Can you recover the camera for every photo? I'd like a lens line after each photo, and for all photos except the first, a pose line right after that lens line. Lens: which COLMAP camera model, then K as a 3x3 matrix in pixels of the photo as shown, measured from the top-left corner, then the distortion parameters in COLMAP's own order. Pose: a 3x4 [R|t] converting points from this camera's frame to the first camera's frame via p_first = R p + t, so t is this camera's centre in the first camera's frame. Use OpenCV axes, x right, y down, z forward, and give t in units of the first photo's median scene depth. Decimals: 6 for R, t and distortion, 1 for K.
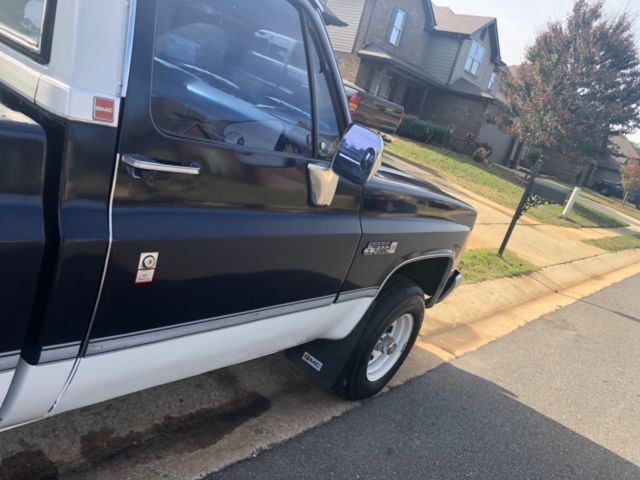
lens RADIAL K [[523.6, 0, 320.0], [0, 523.6, 240.0], [0, 0, 1]] dist [0.014830, 0.011164]
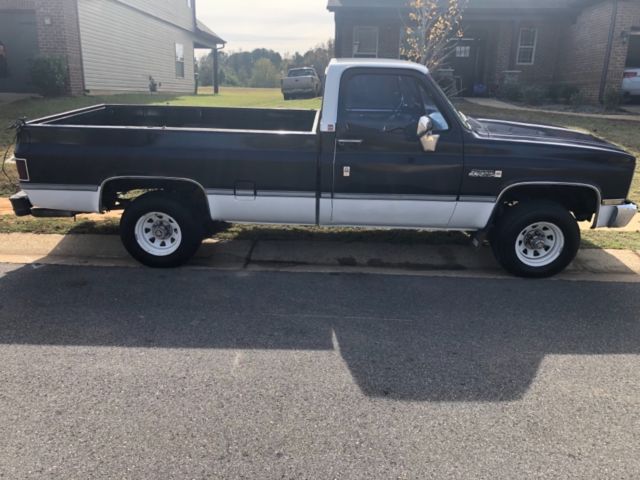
lens RADIAL K [[523.6, 0, 320.0], [0, 523.6, 240.0], [0, 0, 1]] dist [0.014830, 0.011164]
pose [[0.582219, -0.033809, -0.812329, 0.153002], [-0.049251, 0.995834, -0.076746, 0.050640], [0.811539, 0.084691, 0.578128, -0.070118]]
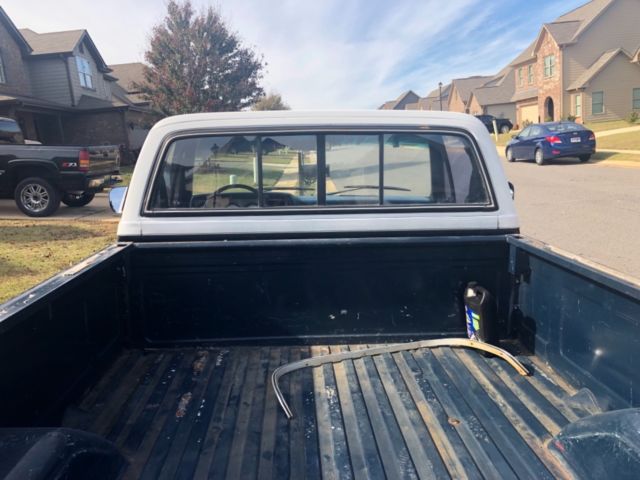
lens RADIAL K [[523.6, 0, 320.0], [0, 523.6, 240.0], [0, 0, 1]] dist [0.014830, 0.011164]
pose [[0.700594, -0.442200, 0.560024, -0.126272], [0.431904, 0.887527, 0.160484, -0.051103], [-0.568002, 0.129442, 0.812784, -0.016031]]
